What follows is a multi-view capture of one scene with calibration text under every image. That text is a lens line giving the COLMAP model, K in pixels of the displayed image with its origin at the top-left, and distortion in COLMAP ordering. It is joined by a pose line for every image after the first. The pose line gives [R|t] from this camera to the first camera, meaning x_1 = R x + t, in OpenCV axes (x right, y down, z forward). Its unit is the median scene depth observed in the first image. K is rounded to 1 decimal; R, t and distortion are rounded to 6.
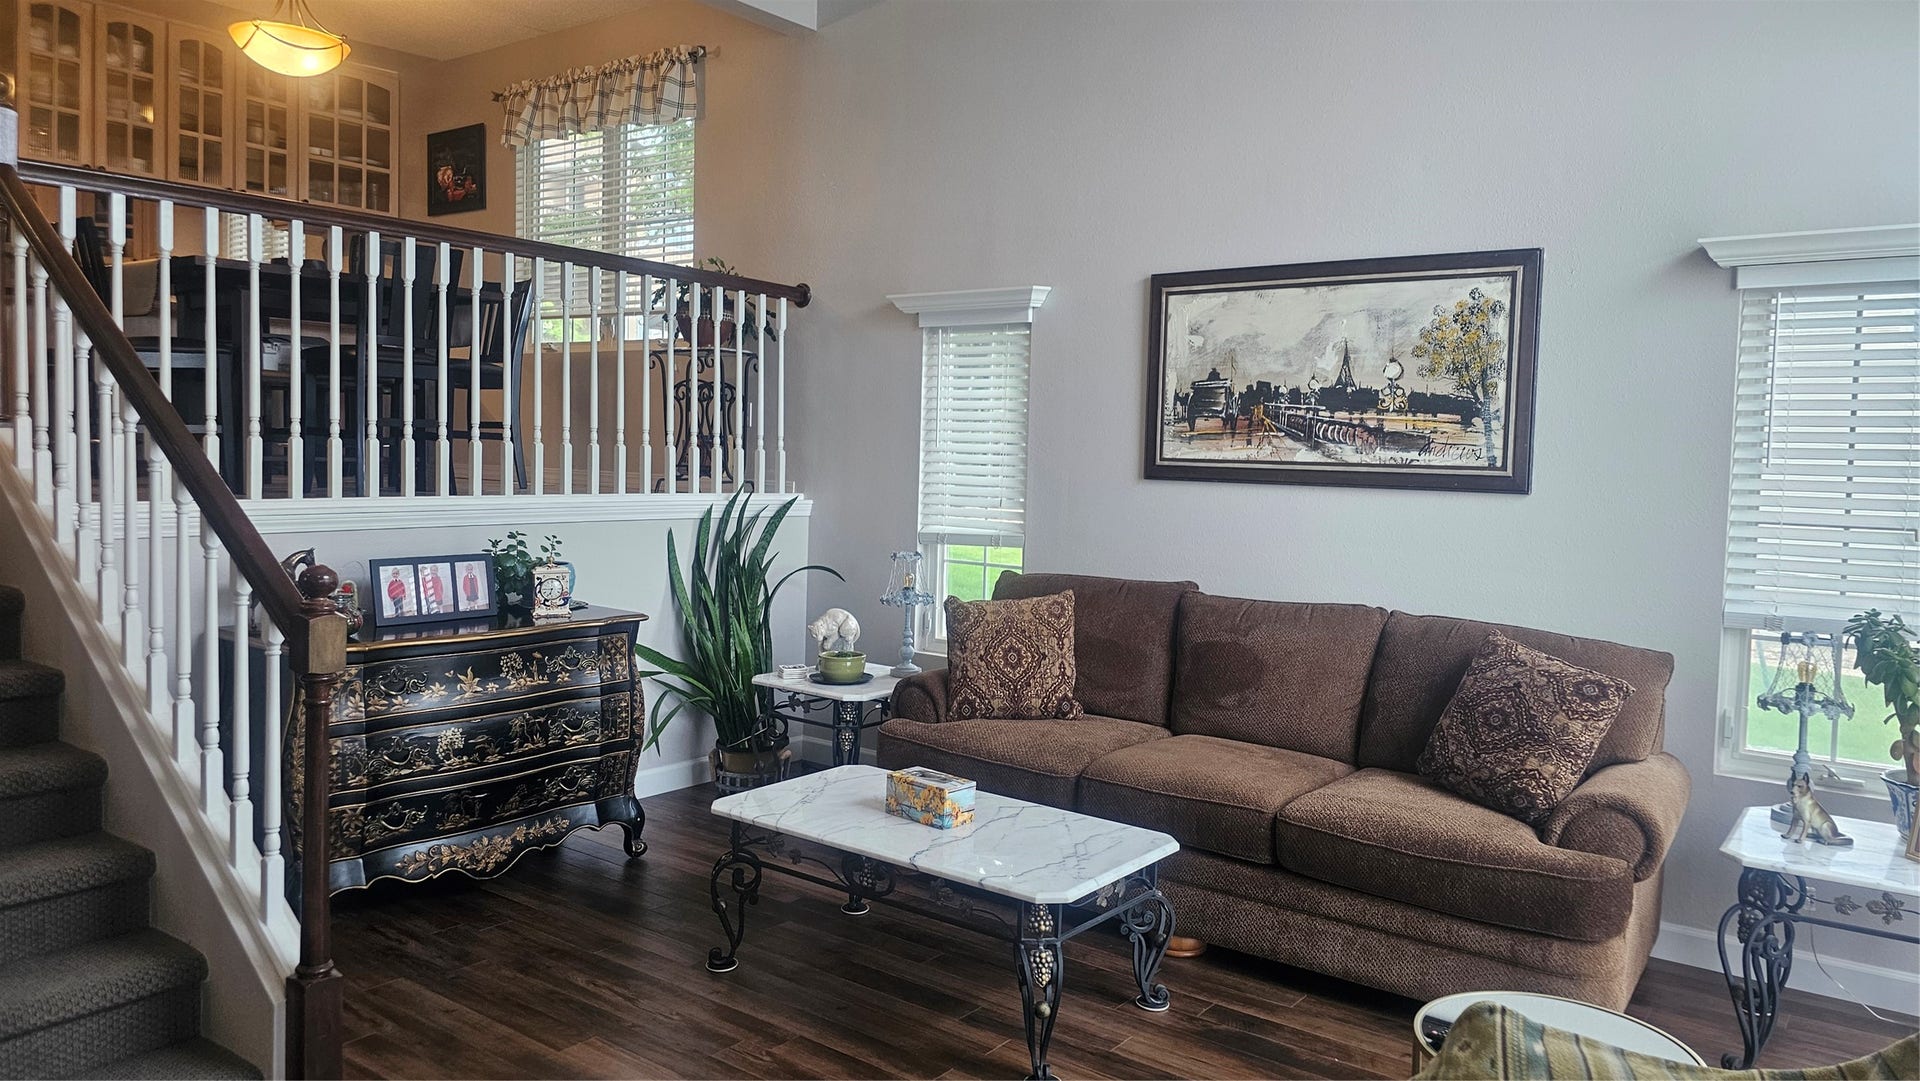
lens RADIAL K [[1304.7, 0, 983.5], [0, 1304.7, 525.7], [0, 0, 1]] dist [0.051724, -0.065301]
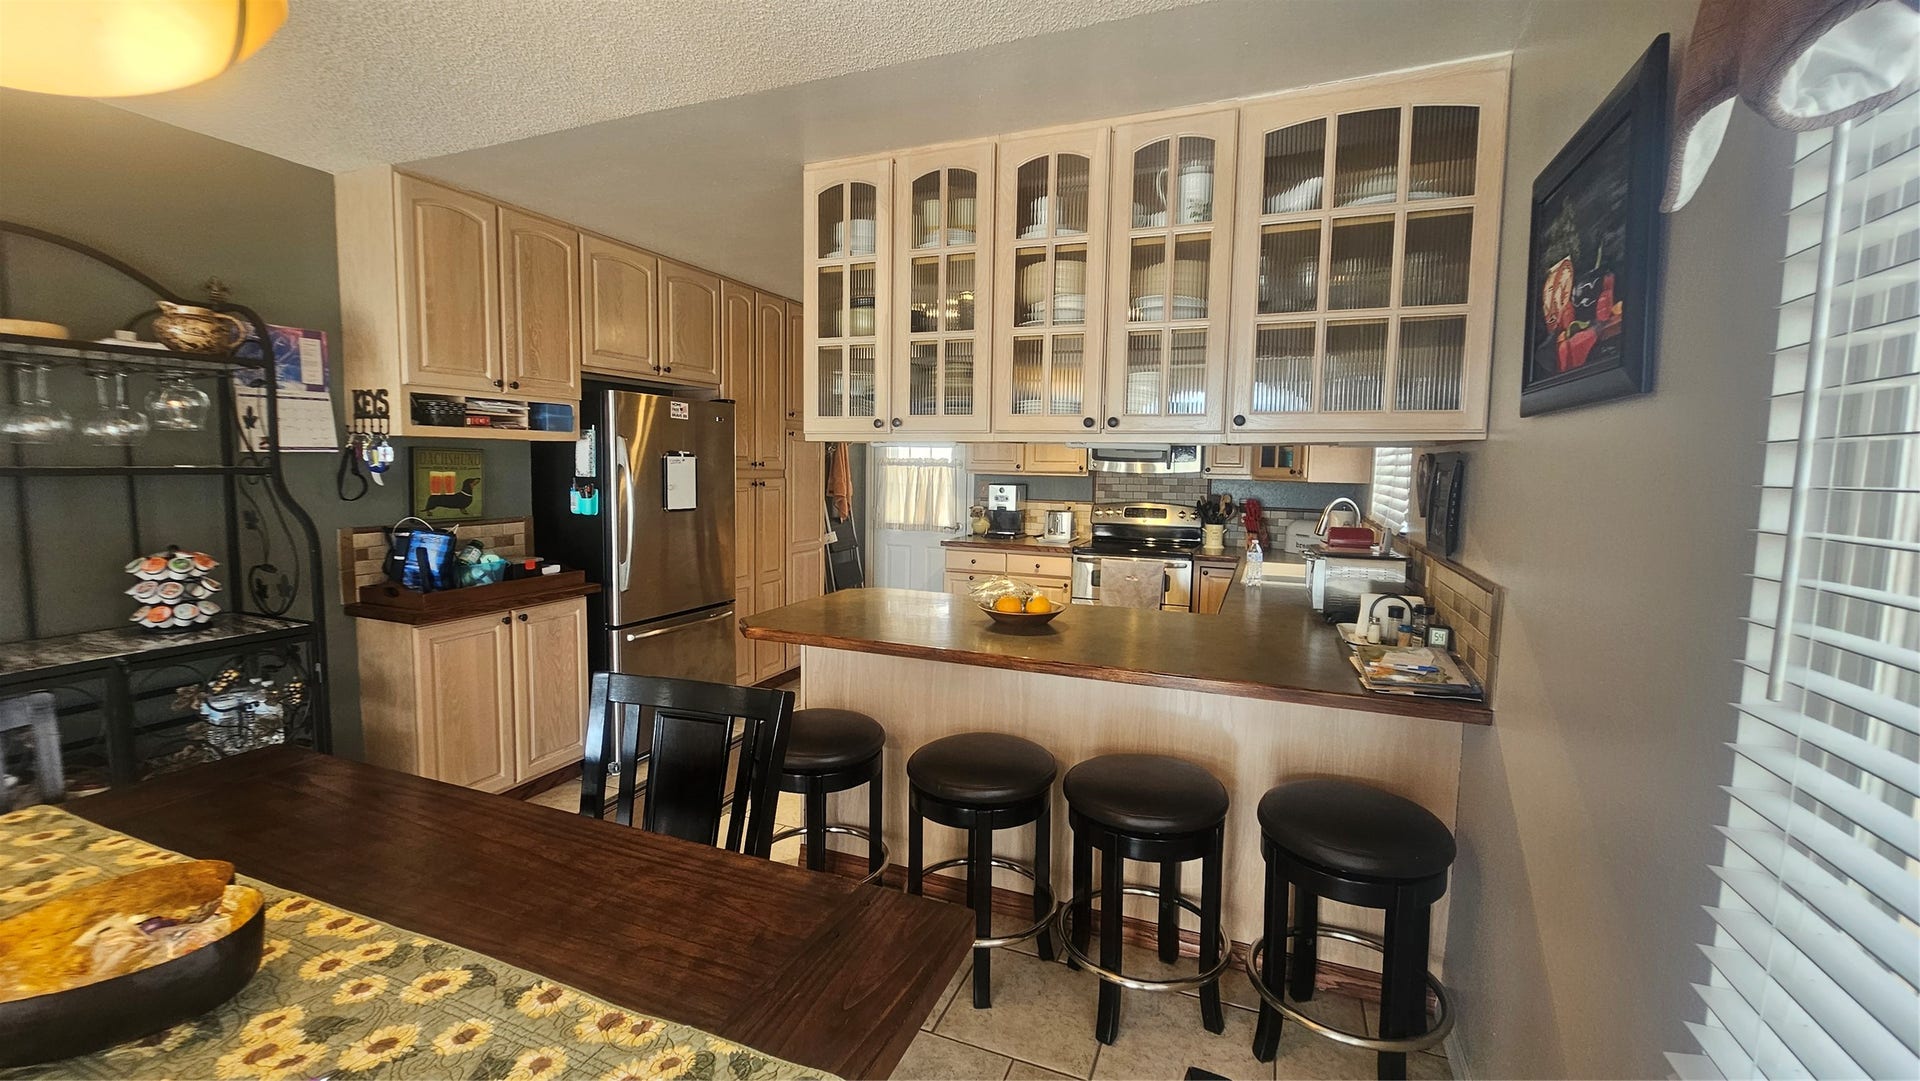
lens RADIAL K [[781.7, 0, 958.2], [0, 781.7, 527.8], [0, 0, 1]] dist [-0.005817, -0.000796]
pose [[0.249378, 0.053224, -0.966943, -0.453371], [-0.069463, 0.996900, 0.036958, -0.355964], [0.965912, 0.057950, 0.252302, 1.408387]]
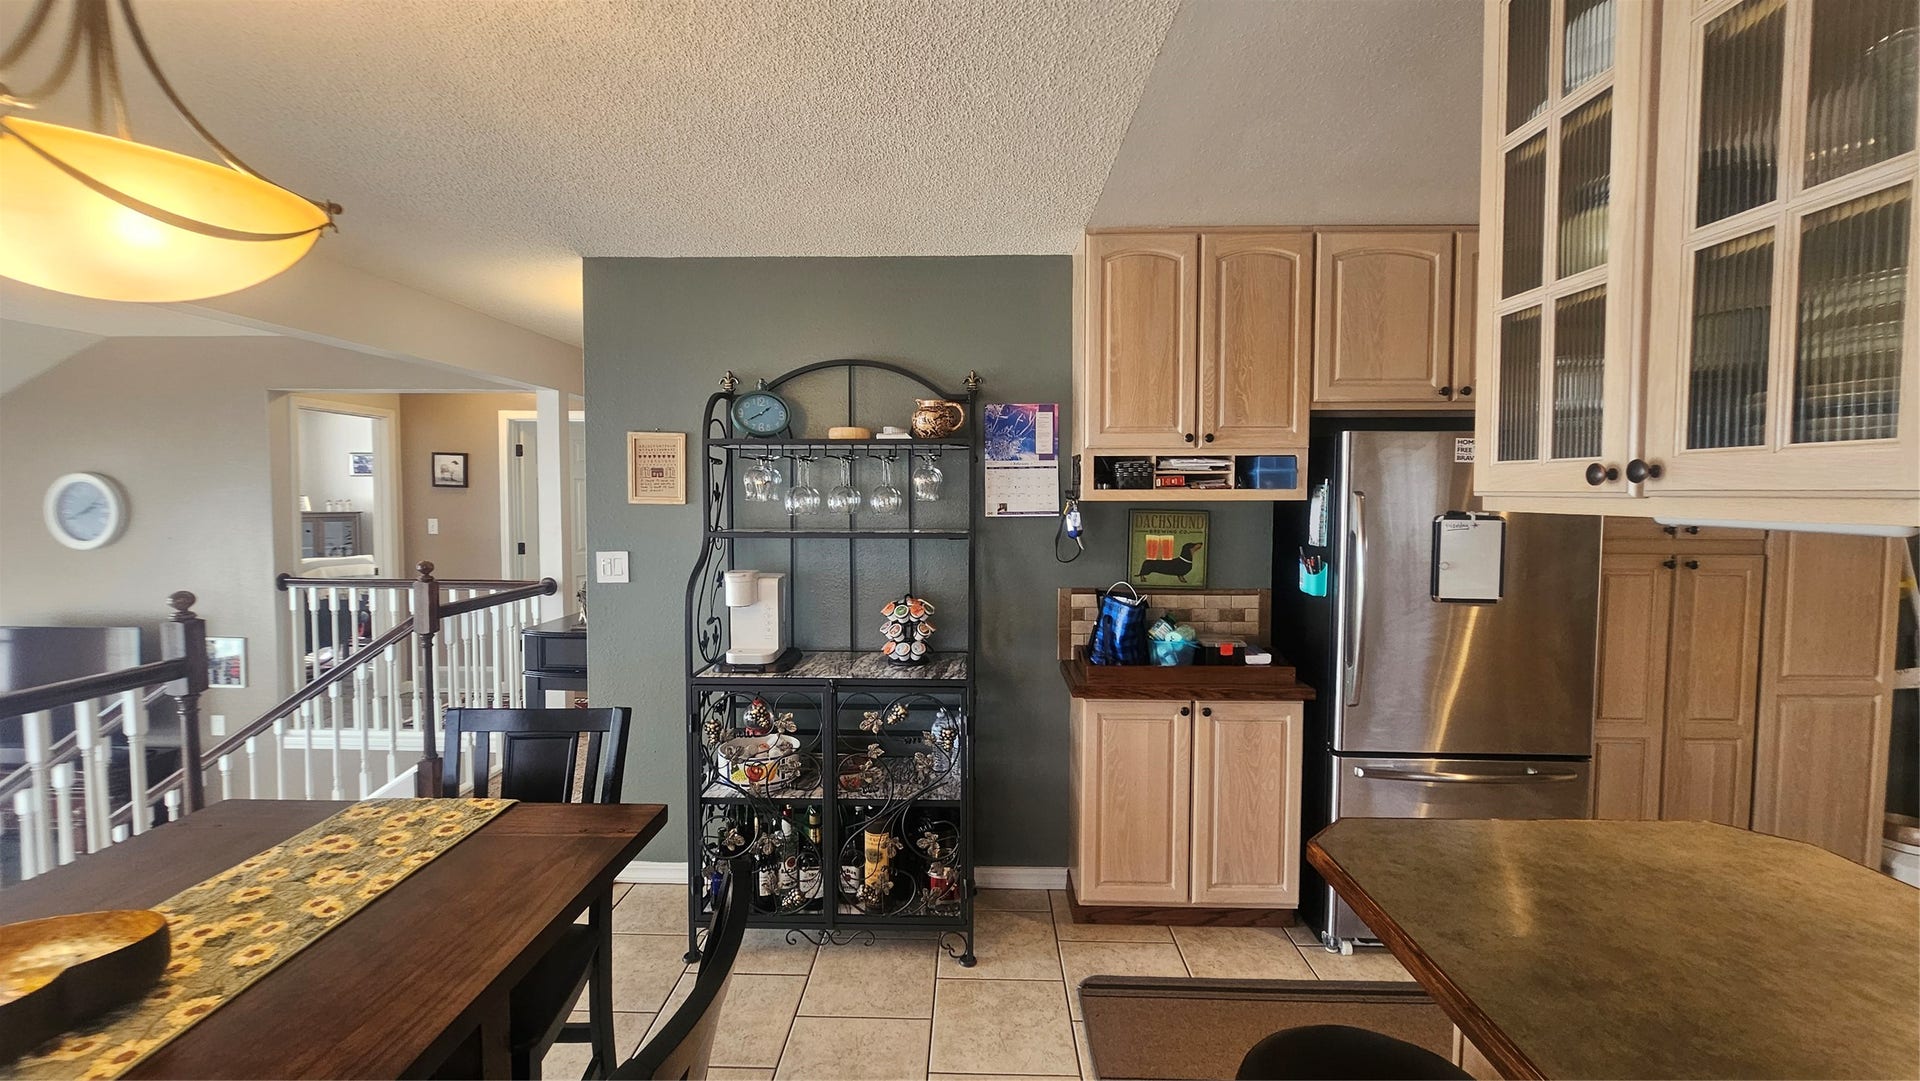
lens RADIAL K [[781.7, 0, 954.7], [0, 781.7, 526.4], [0, 0, 1]] dist [-0.005817, -0.000796]
pose [[-0.816992, -0.006816, -0.576609, -0.728319], [-0.064675, 0.994704, 0.079879, -0.396817], [0.573011, 0.102553, -0.813106, 1.569006]]
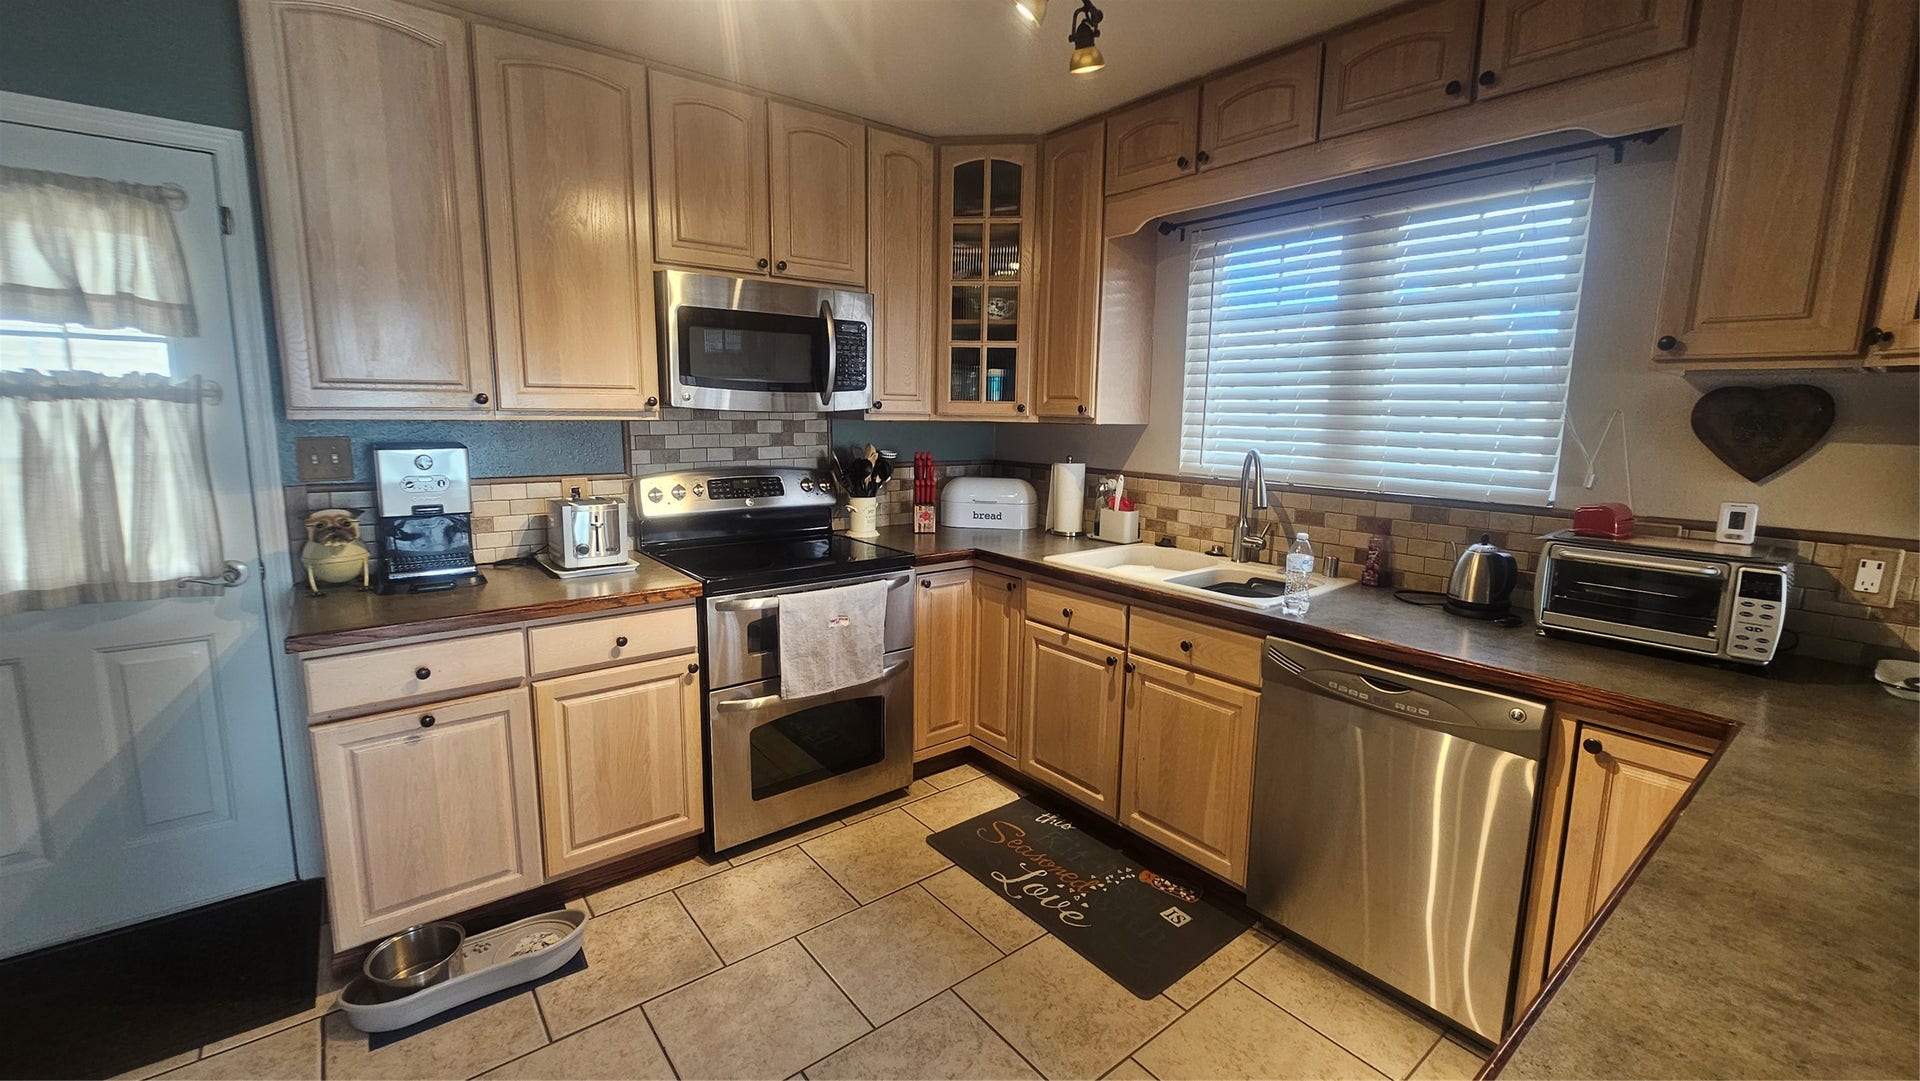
lens RADIAL K [[781.7, 0, 947.9], [0, 781.7, 528.1], [0, 0, 1]] dist [-0.005817, -0.000796]
pose [[0.962562, 0.024243, -0.269976, -1.223187], [-0.001774, 0.996534, 0.083162, -0.374807], [0.271056, -0.079570, 0.959269, 1.416530]]
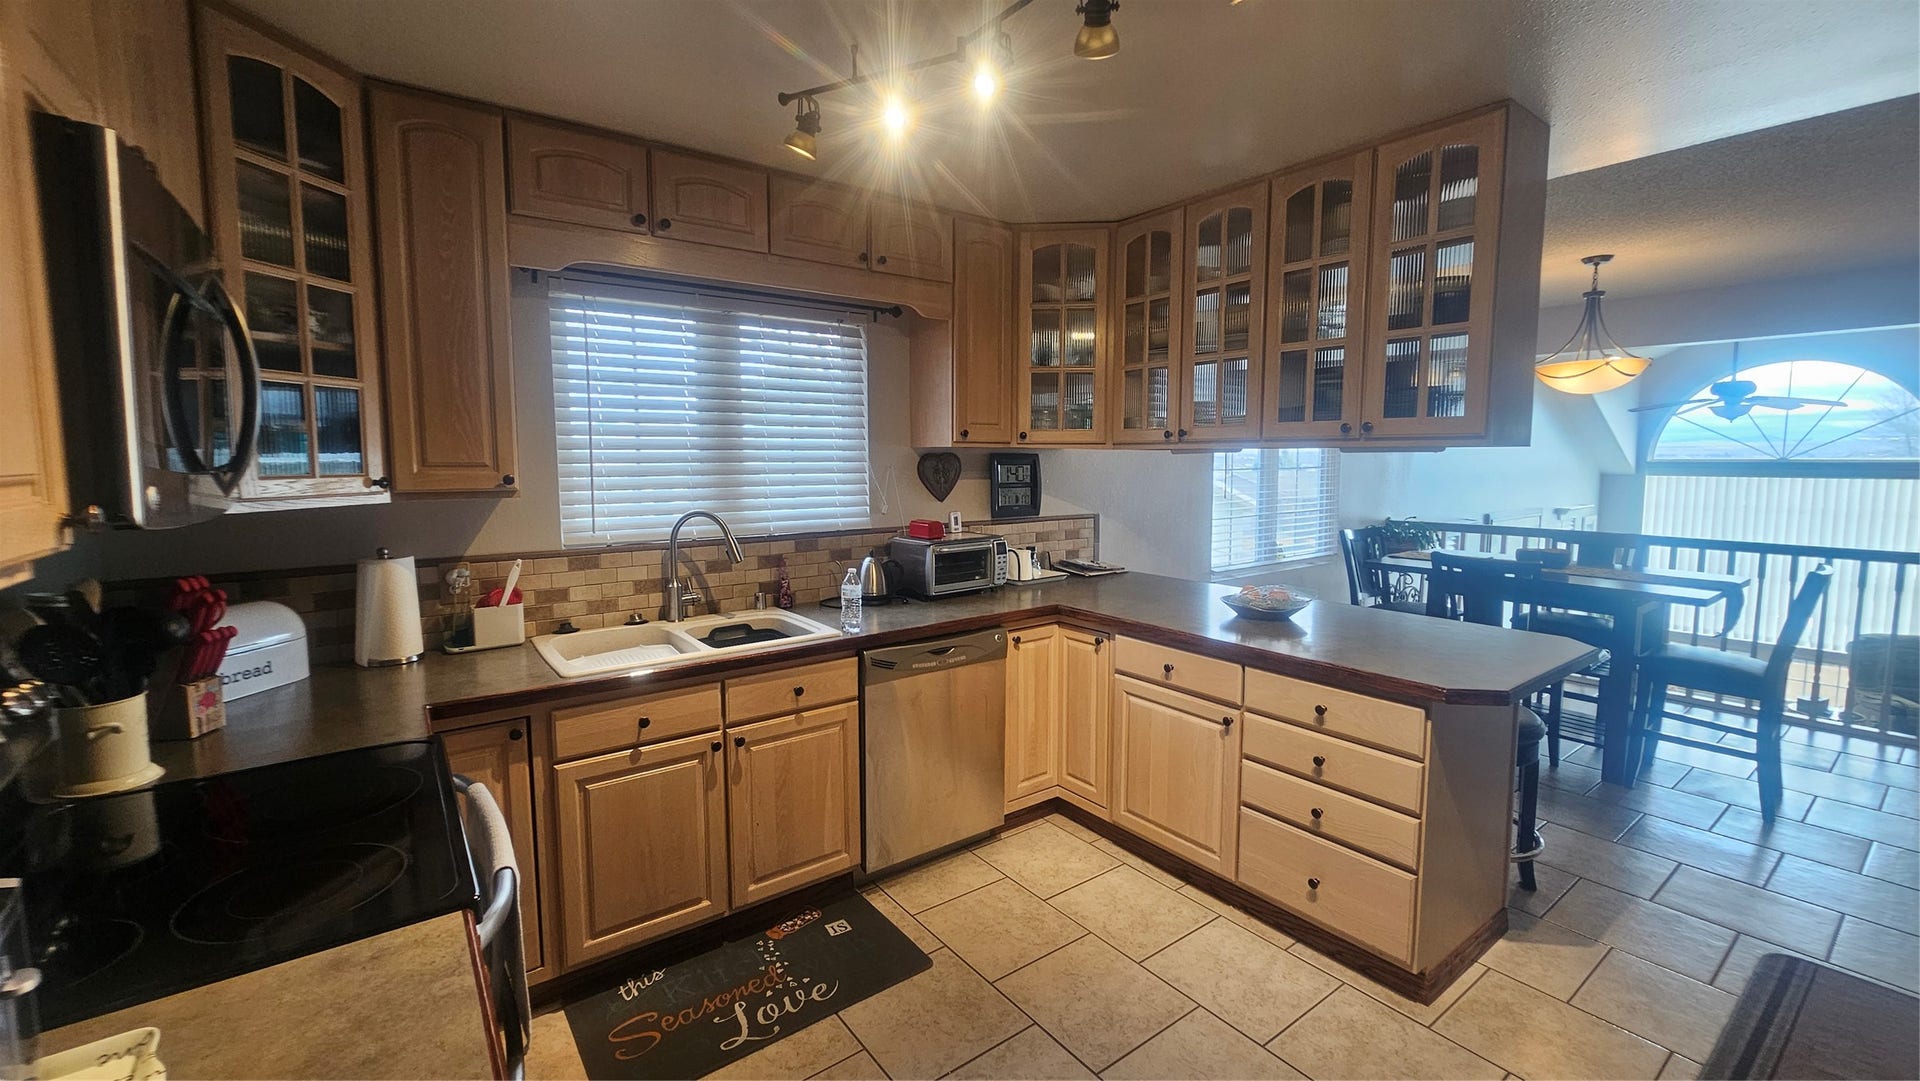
lens RADIAL K [[781.7, 0, 958.3], [0, 781.7, 530.9], [0, 0, 1]] dist [-0.005817, -0.000796]
pose [[0.294457, -0.122990, 0.947717, -1.679617], [0.072601, 0.991697, 0.106140, -0.418920], [-0.952903, 0.037552, 0.300942, 1.656634]]
